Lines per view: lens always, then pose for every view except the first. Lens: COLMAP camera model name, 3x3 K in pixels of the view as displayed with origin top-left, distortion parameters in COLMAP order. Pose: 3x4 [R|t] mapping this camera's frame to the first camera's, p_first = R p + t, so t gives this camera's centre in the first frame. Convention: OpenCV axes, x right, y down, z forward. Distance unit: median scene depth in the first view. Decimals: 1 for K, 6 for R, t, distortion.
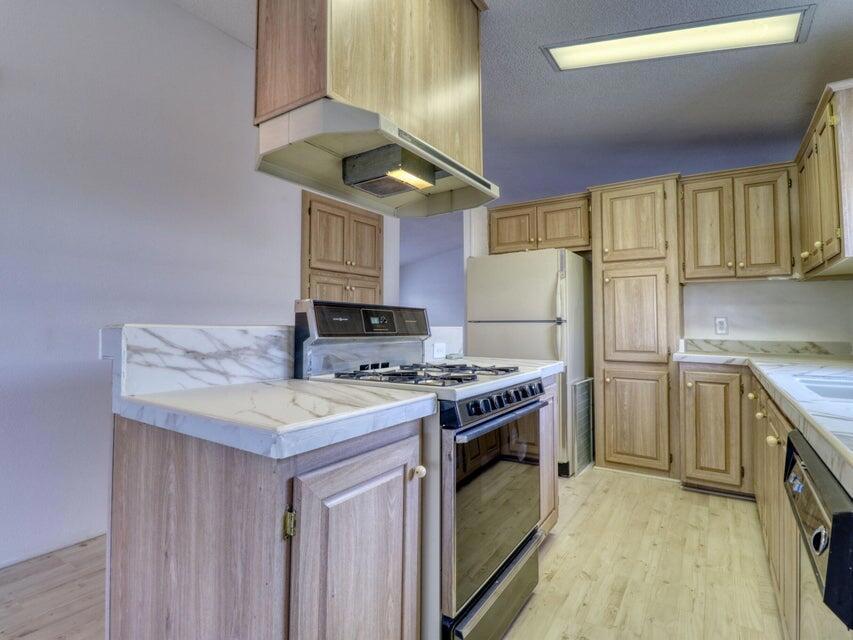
lens RADIAL K [[442.1, 0, 423.6], [0, 442.1, 304.9], [0, 0, 1]] dist [-0.012854, -0.001626]
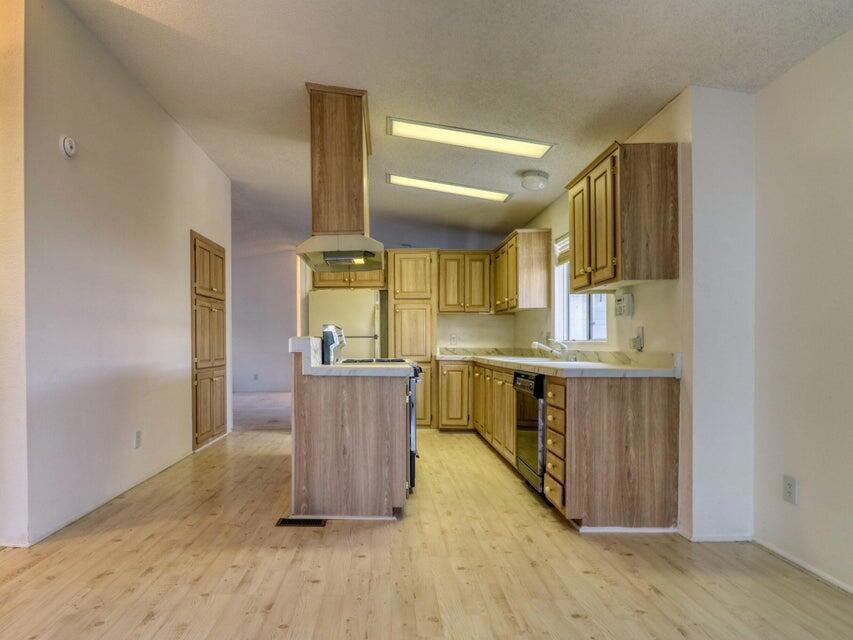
lens RADIAL K [[500.5, 0, 365.5], [0, 500.5, 344.9], [0, 0, 1]] dist [-0.001432, -0.000575]
pose [[0.857686, -0.007803, 0.514115, -0.657391], [-0.016790, 0.998927, 0.043172, -0.010369], [-0.513900, -0.045660, 0.856634, -0.518438]]
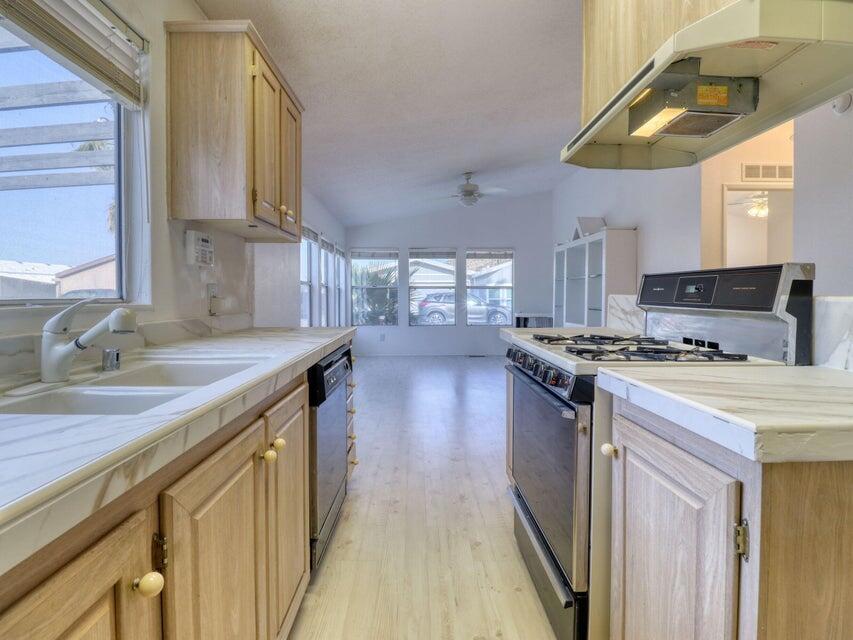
lens RADIAL K [[442.1, 0, 423.6], [0, 442.1, 304.9], [0, 0, 1]] dist [-0.012854, -0.001626]
pose [[-0.824738, 0.007962, -0.565459, 0.457581], [0.022589, 0.999567, -0.018872, 0.040963], [0.565064, -0.028338, -0.824560, 0.810153]]
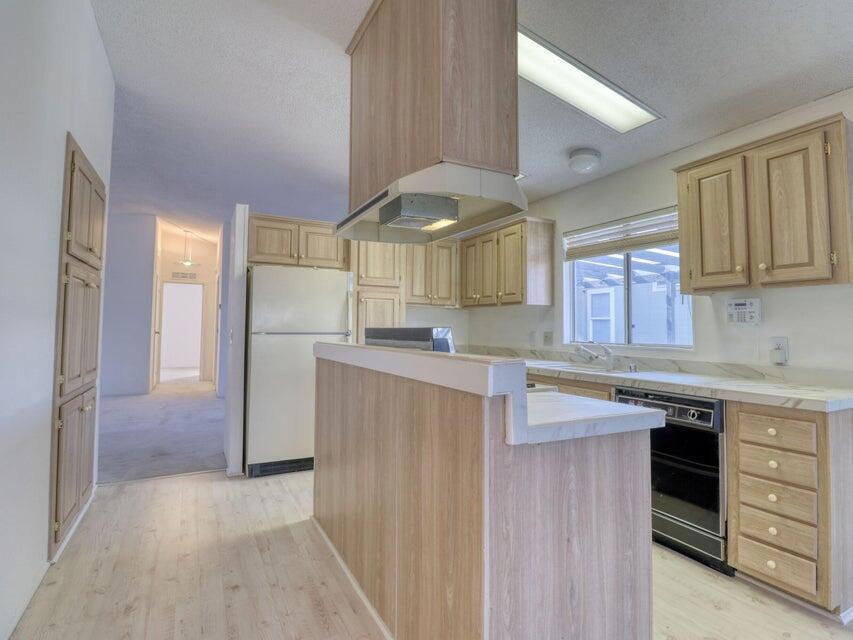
lens RADIAL K [[442.1, 0, 423.6], [0, 442.1, 304.9], [0, 0, 1]] dist [-0.012854, -0.001626]
pose [[0.492166, 0.048369, 0.869156, -0.643574], [-0.049291, 0.998402, -0.027650, -0.017190], [-0.869105, -0.029233, 0.493764, 0.252152]]
